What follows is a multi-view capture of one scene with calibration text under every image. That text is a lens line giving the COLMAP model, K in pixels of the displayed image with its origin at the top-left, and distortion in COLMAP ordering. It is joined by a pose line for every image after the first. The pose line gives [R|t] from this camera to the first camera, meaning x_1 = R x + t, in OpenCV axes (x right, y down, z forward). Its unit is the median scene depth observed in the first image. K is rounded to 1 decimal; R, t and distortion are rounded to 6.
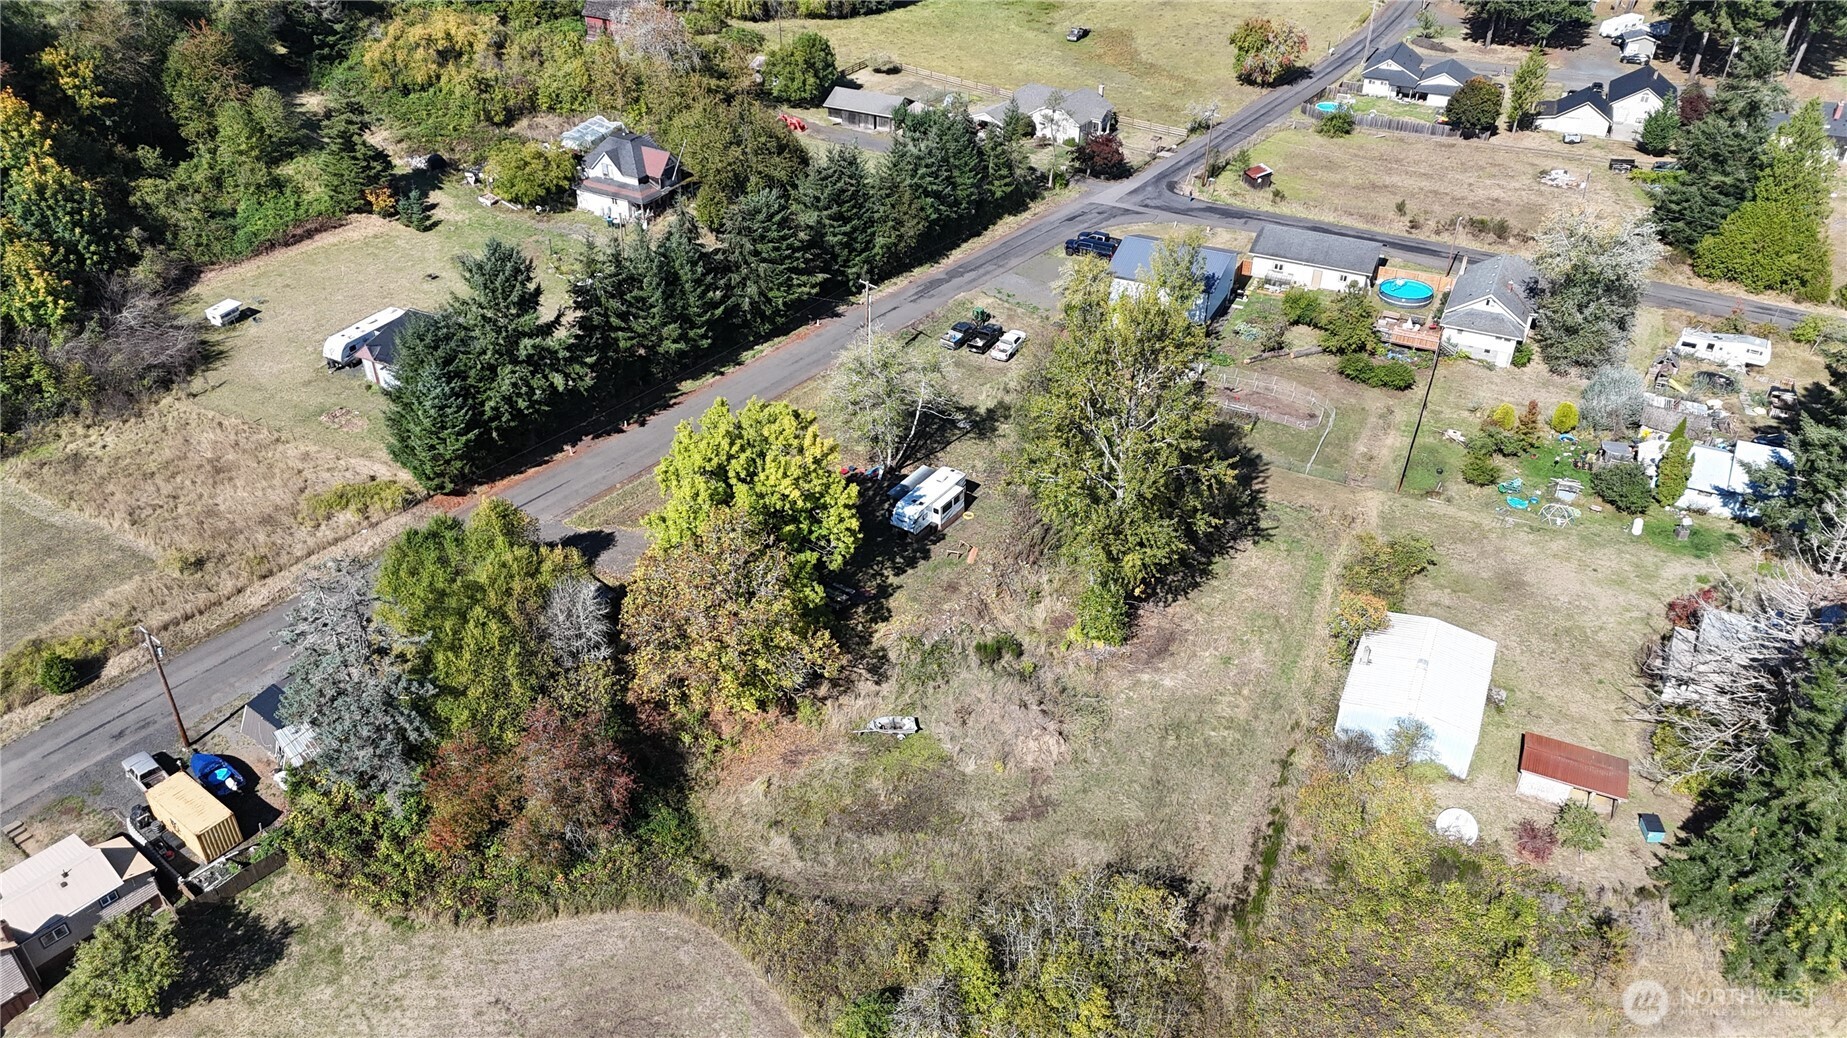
lens RADIAL K [[1353.6, 0, 929.9], [0, 1353.6, 521.2], [0, 0, 1]] dist [0.049397, -0.030671]
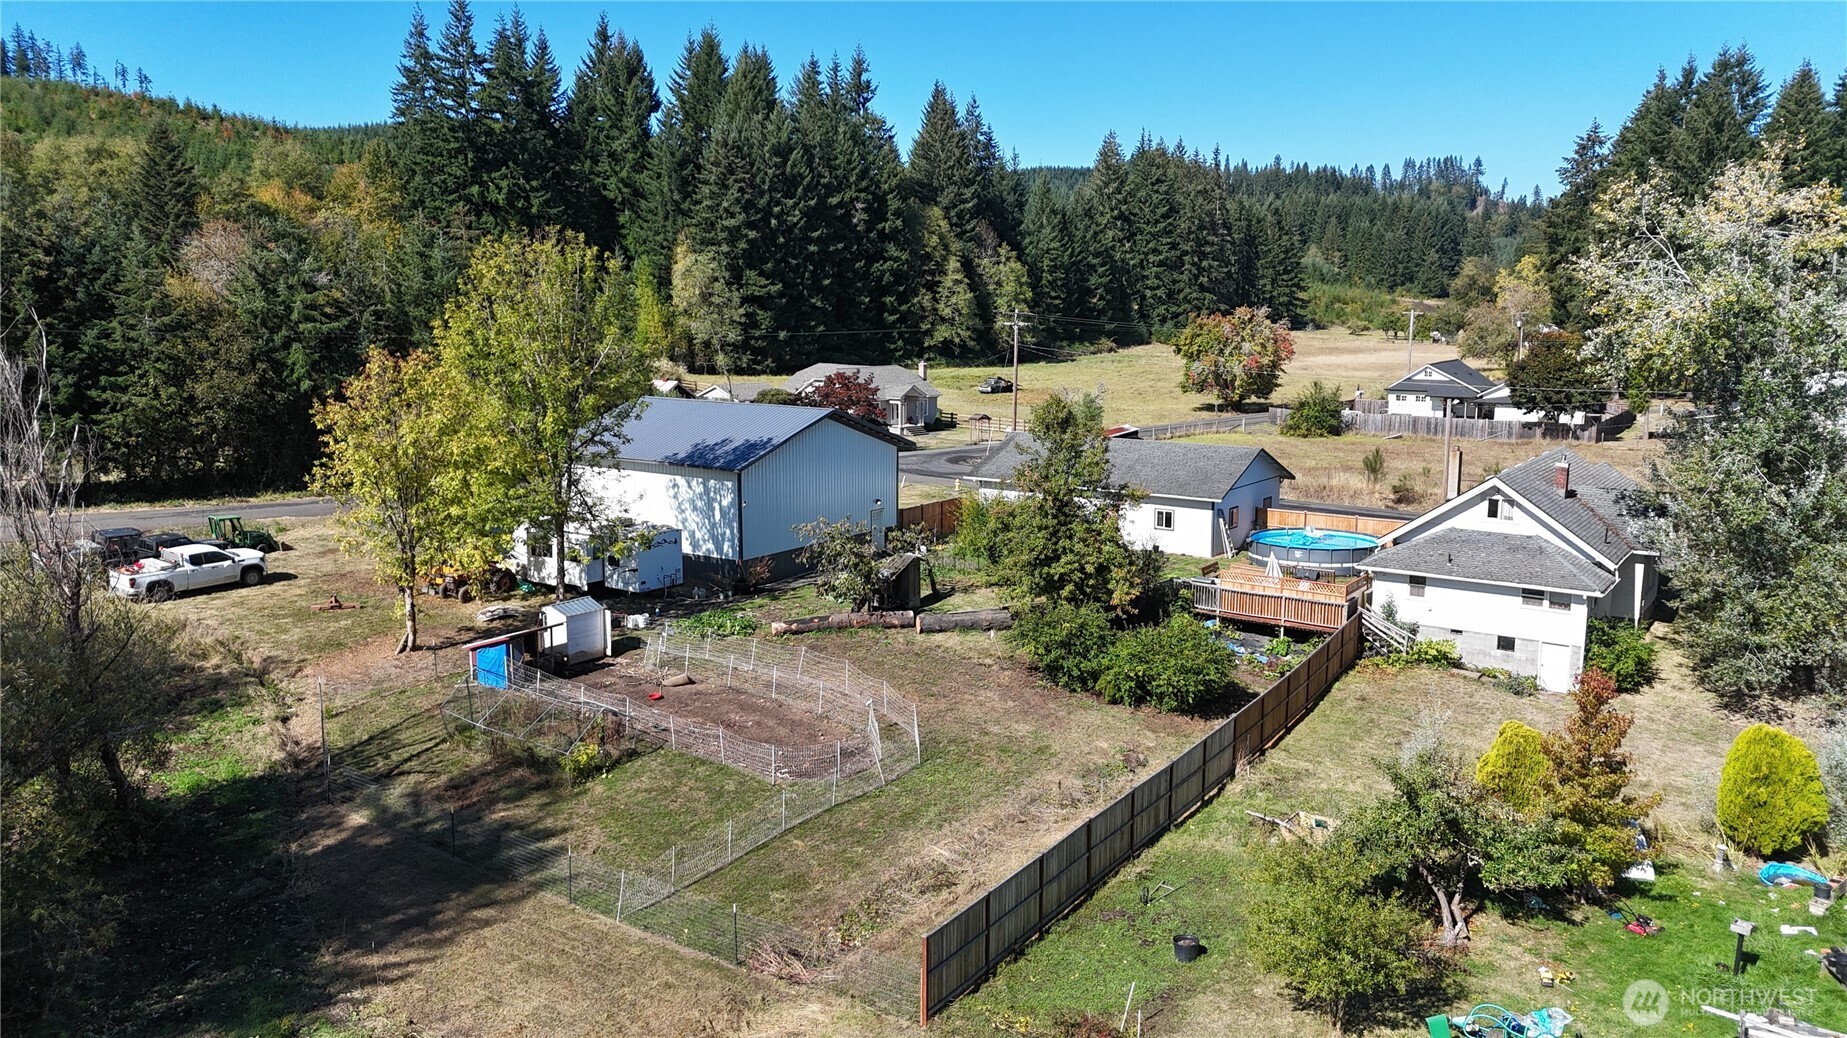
lens RADIAL K [[1353.6, 0, 919.9], [0, 1353.6, 516.8], [0, 0, 1]] dist [0.049397, -0.030671]
pose [[0.985725, 0.017210, -0.167482, 0.362181], [-0.085655, 0.907665, -0.410861, -0.005105], [0.144947, 0.419342, 0.896182, 0.750855]]
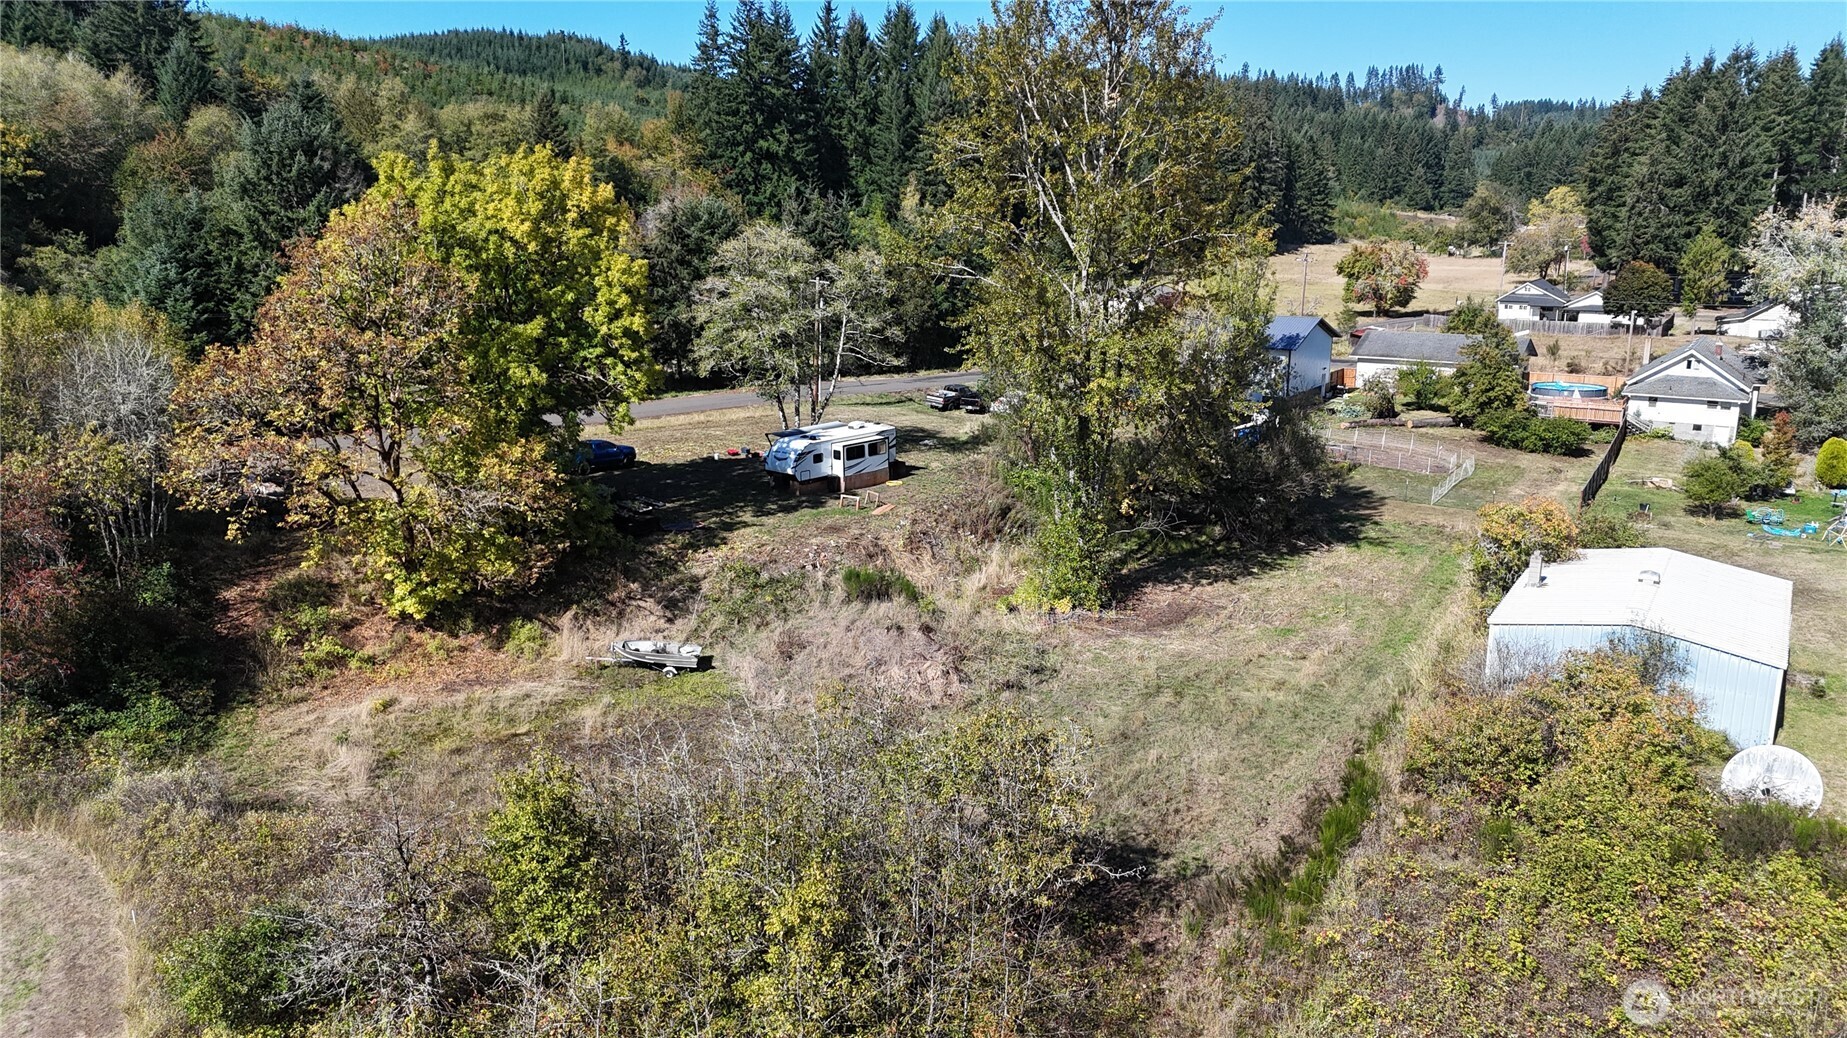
lens RADIAL K [[1353.6, 0, 920.7], [0, 1353.6, 521.3], [0, 0, 1]] dist [0.049397, -0.030671]
pose [[0.992134, 0.020283, -0.123530, 0.110052], [-0.062353, 0.935736, -0.347146, 0.215322], [0.108550, 0.352117, 0.929640, 0.351530]]
